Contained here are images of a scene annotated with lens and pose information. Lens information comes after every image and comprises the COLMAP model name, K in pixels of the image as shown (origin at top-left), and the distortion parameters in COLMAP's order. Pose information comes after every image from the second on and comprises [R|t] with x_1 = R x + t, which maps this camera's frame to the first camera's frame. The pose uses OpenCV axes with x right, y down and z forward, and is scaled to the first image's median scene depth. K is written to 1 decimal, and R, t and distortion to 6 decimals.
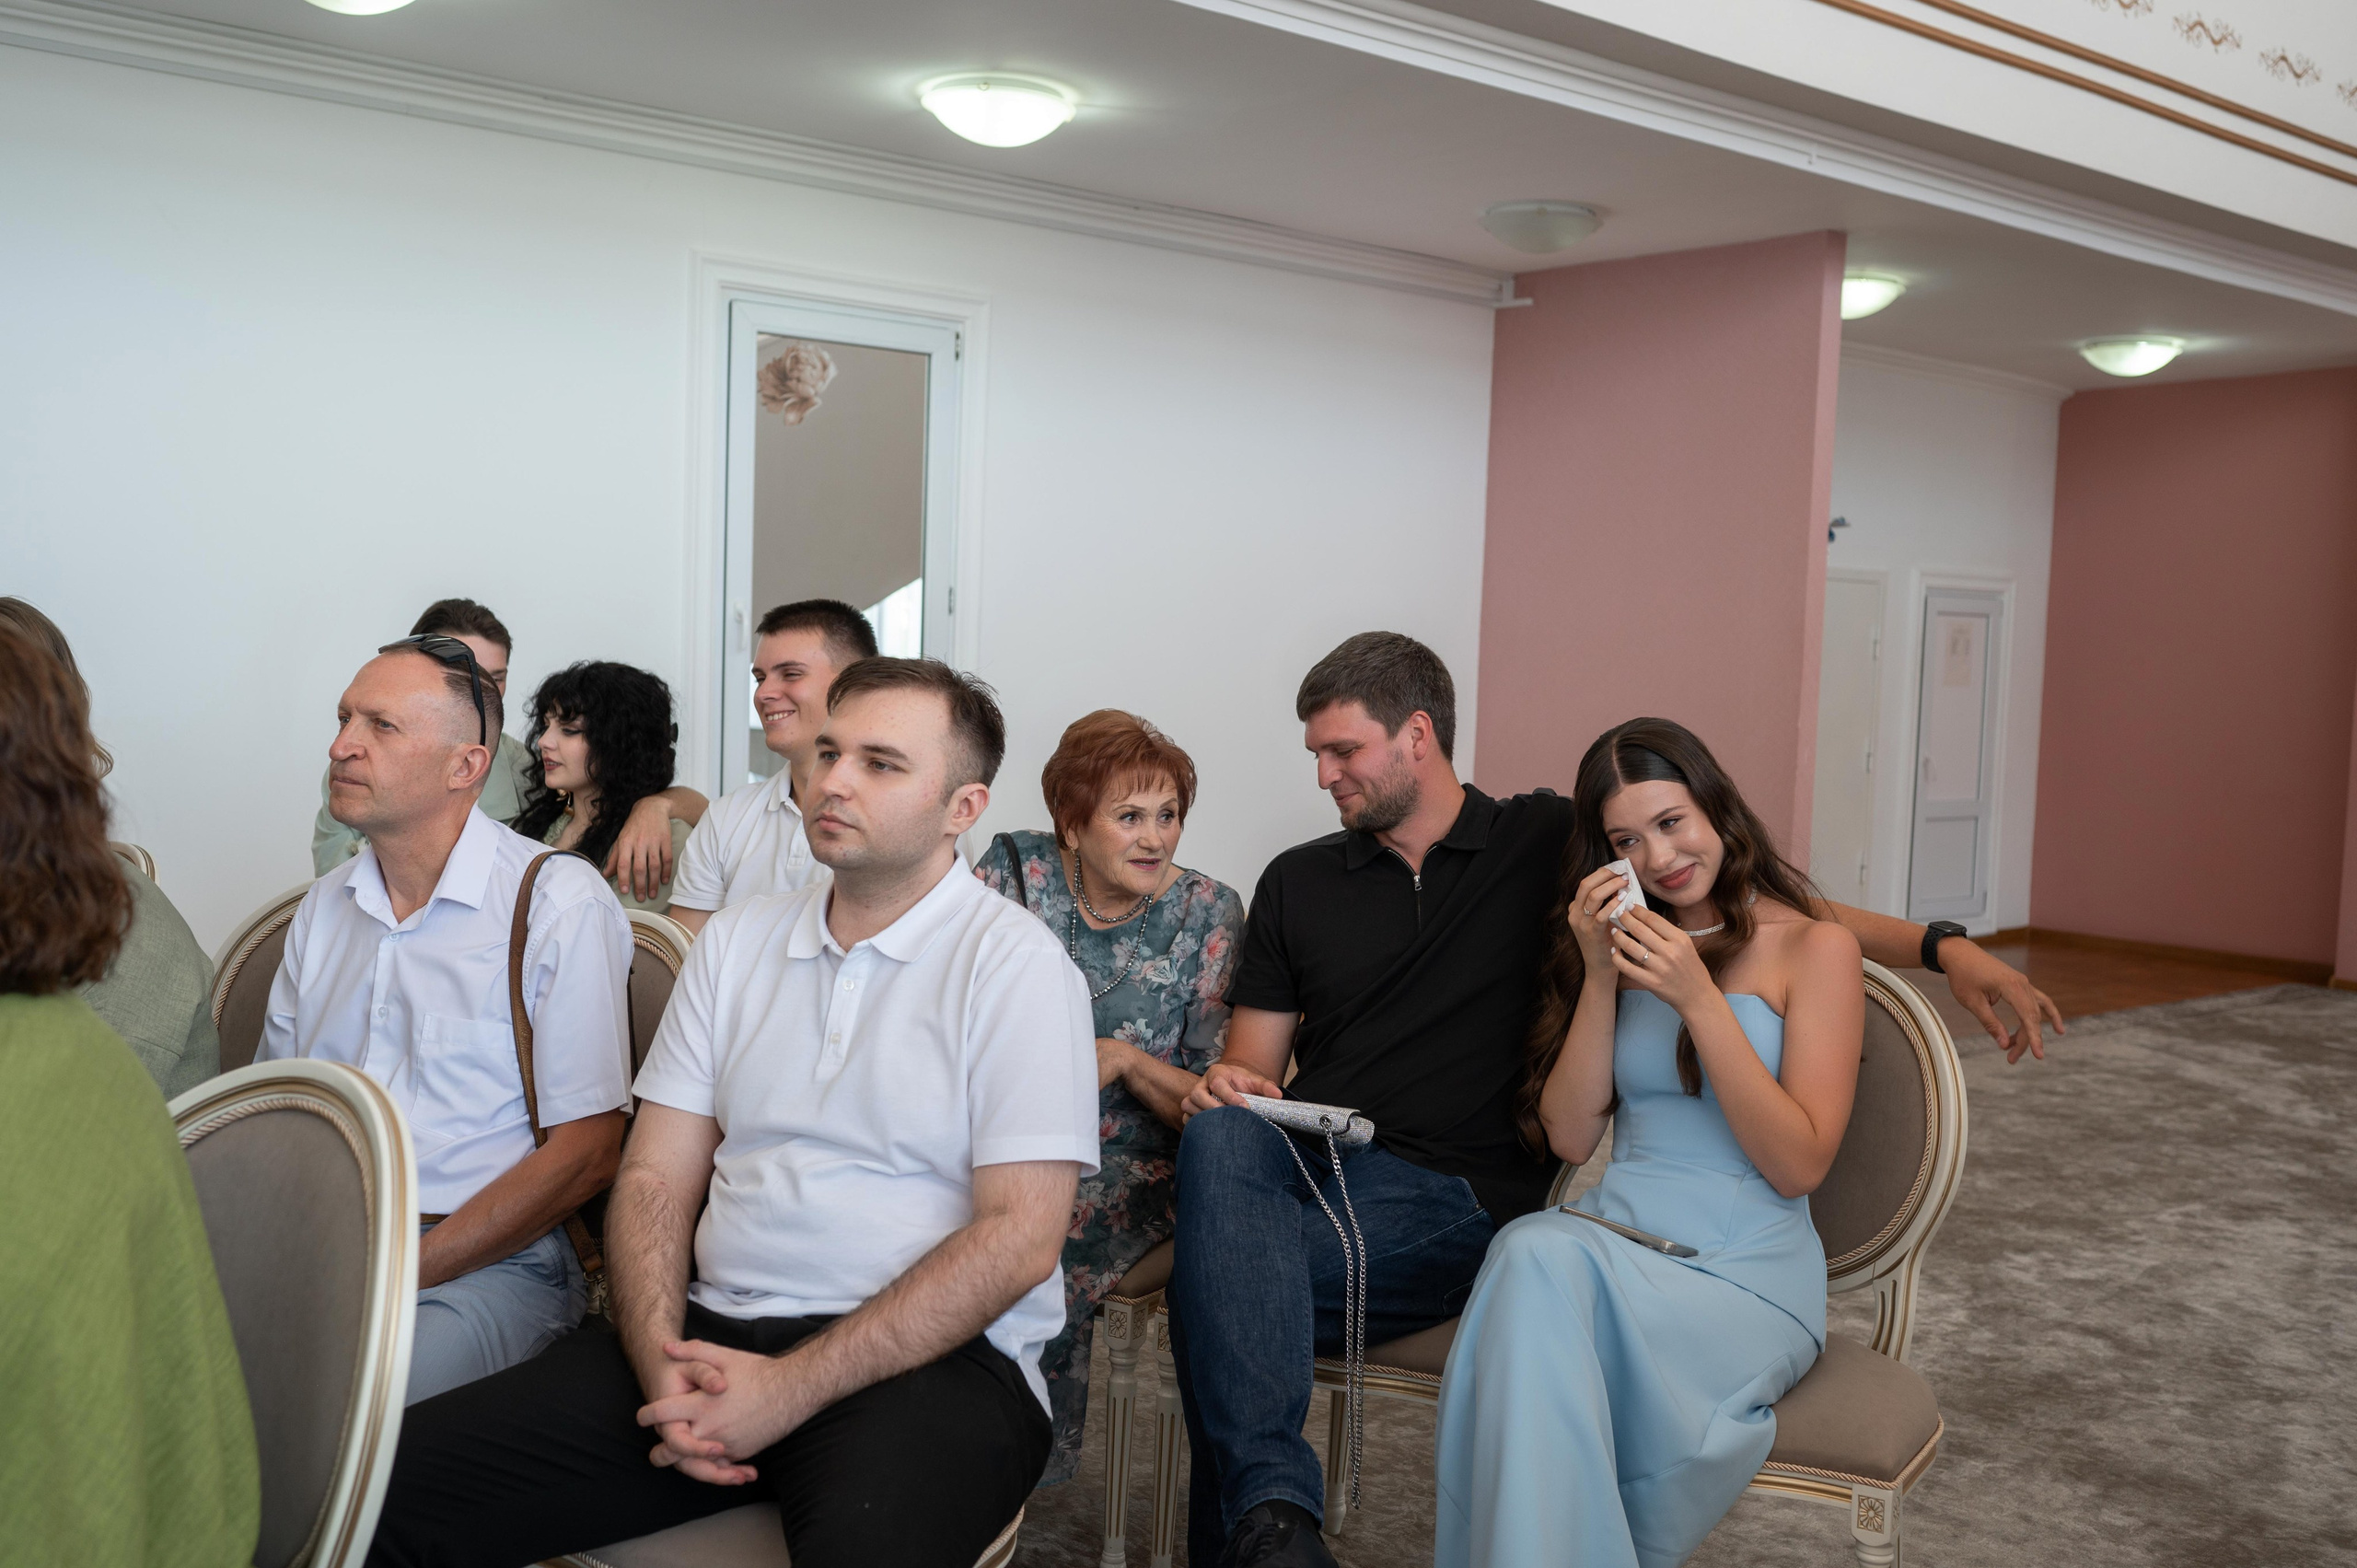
lens RADIAL K [[2187.9, 0, 1178.5], [0, 2187.9, 784.0], [0, 0, 1]] dist [-0.001471, 0.000047]
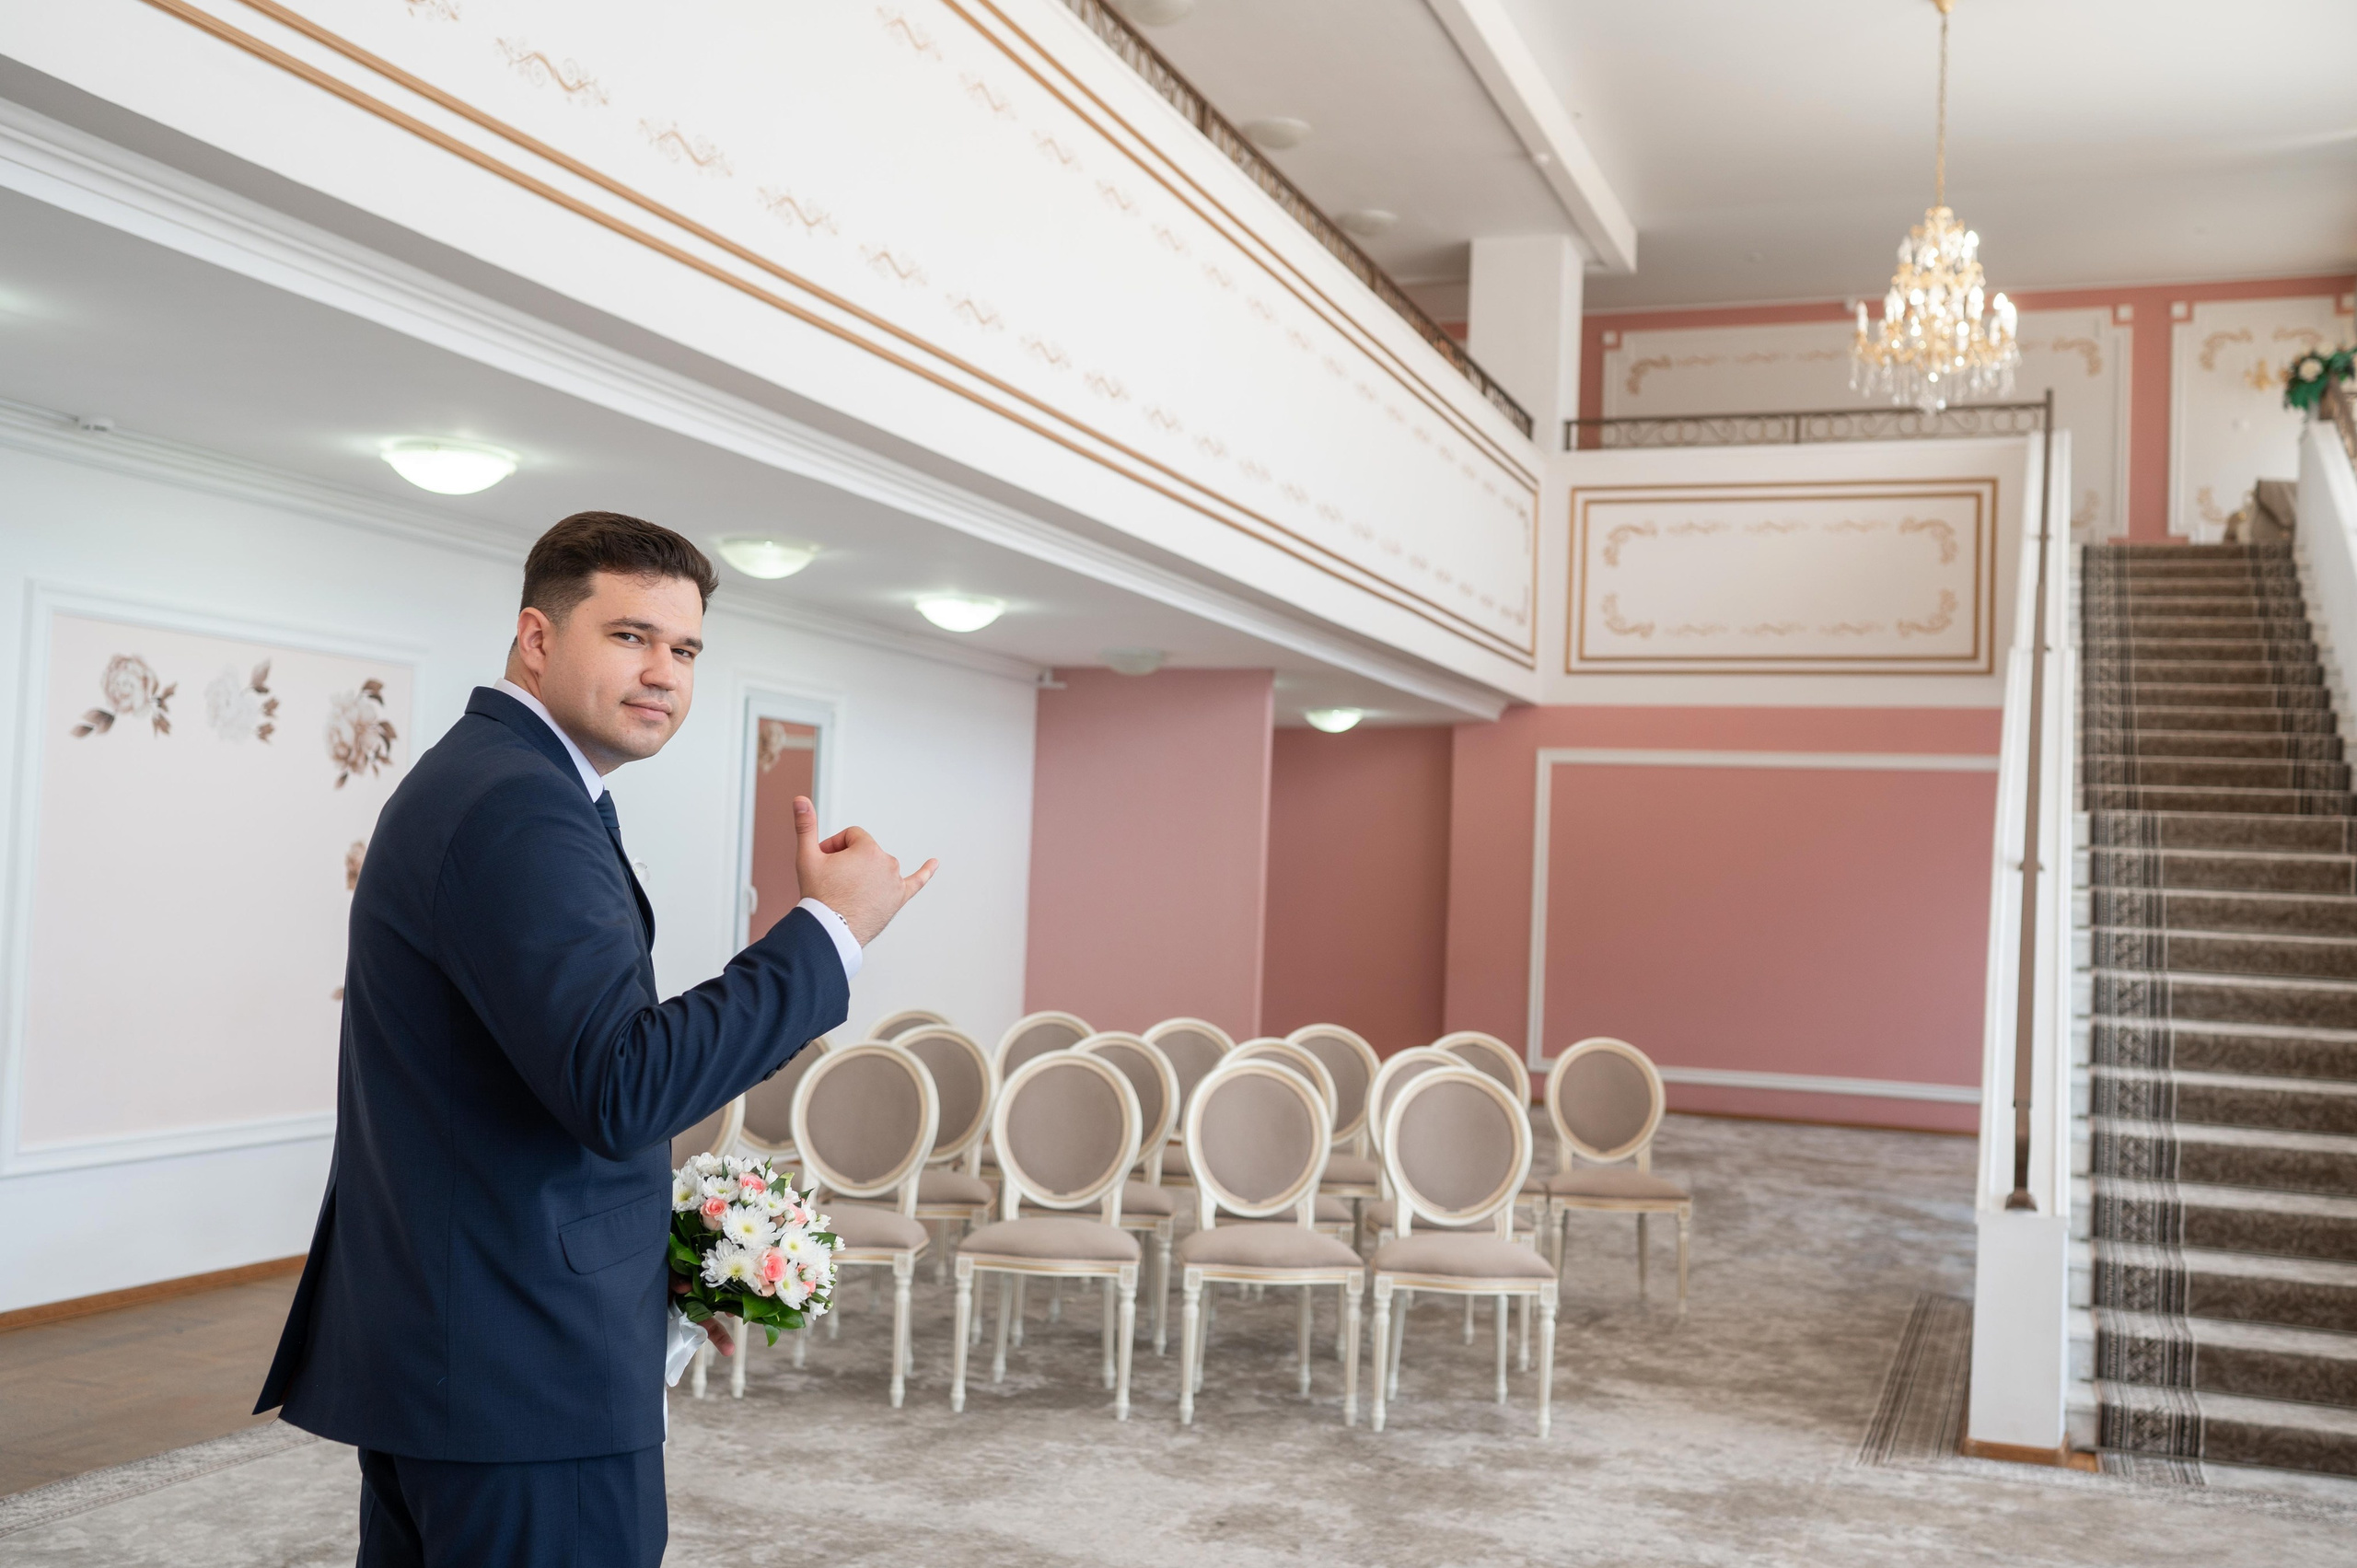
lens RADIAL K [[2187.9, 0, 1178.5], [0, 2187.9, 784.0], [0, 0, 1]] dist [-0.001471, 0.000047]
pose [[0.860694, 0.018924, 0.508771, -0.689163], [0.027675, 0.996093, -0.083868, -0.012182], [-0.508370, 0.086265, 0.856807, -0.493230]]
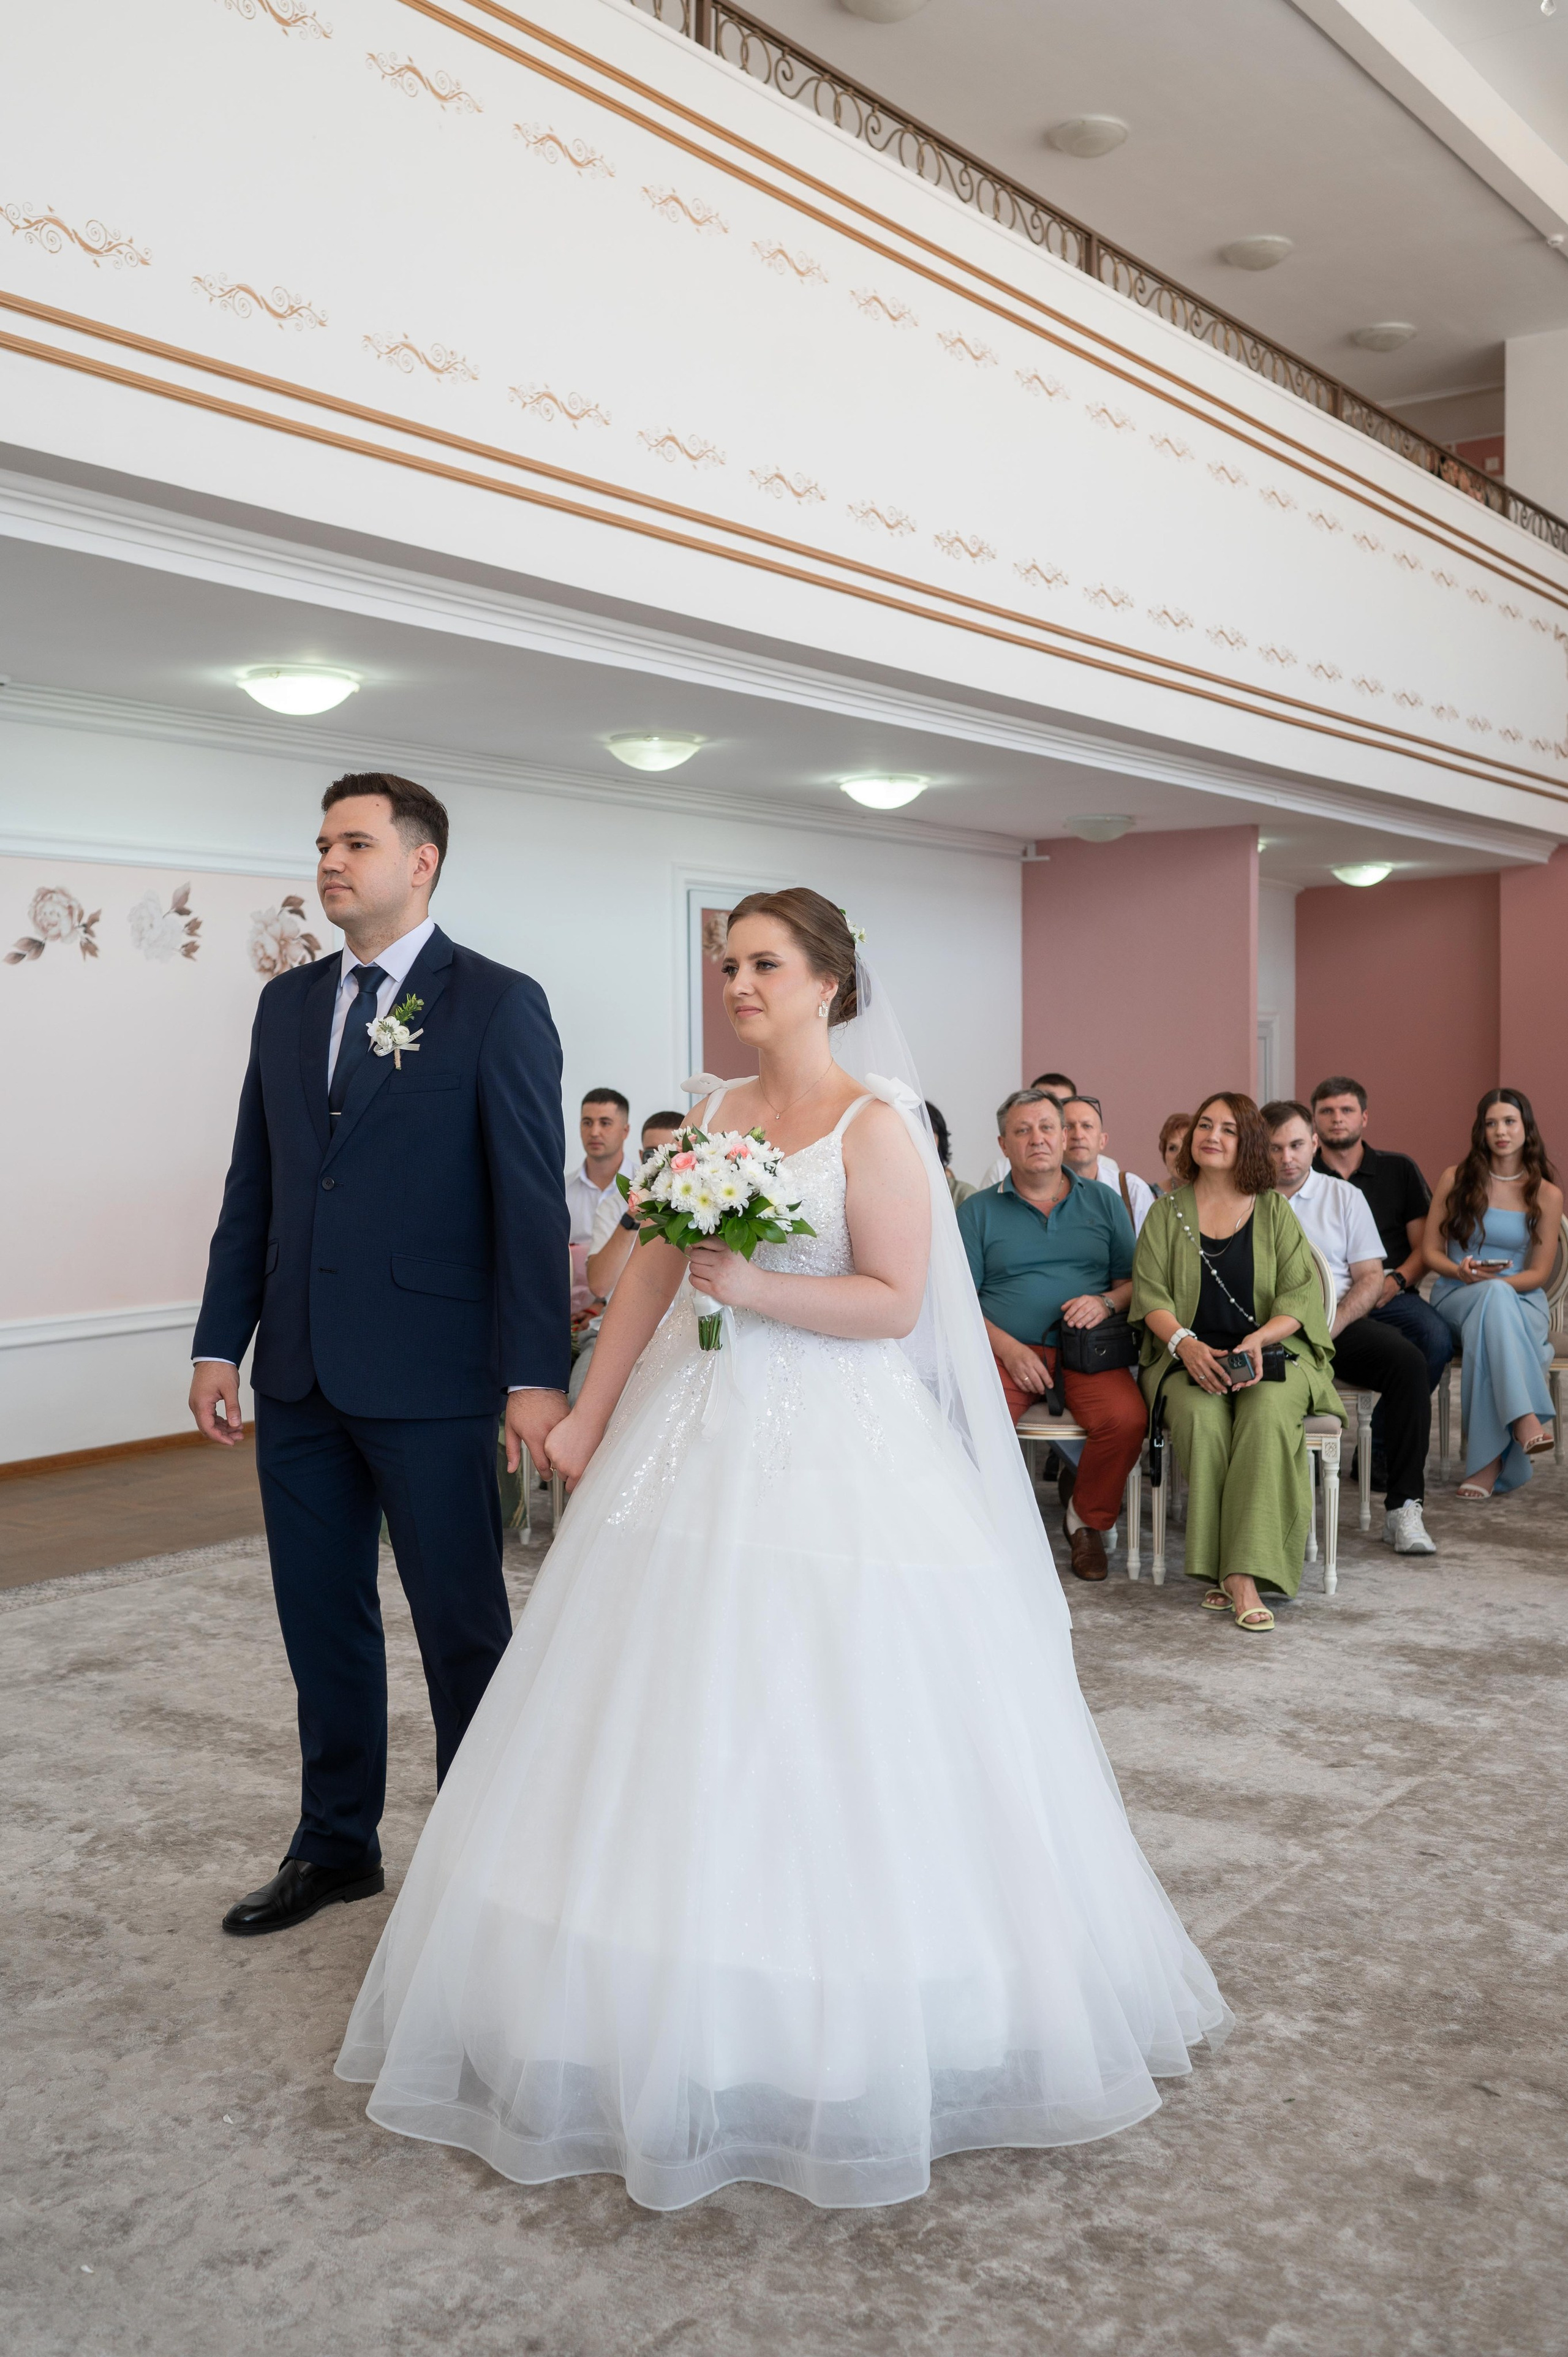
lens RADIAL K [[2187.8, 0, 784.1], [0, 2187.8, 1149.1], [0, 0, 1]] dist [-0.001471, 0.000047]
pose [[0.963586, -0.055492, 0.261575, -0.532935], [0.061996, 0.997937, -0.016674, 0.006873], [-0.260111, 0.032283, 0.965039, -0.566897]]
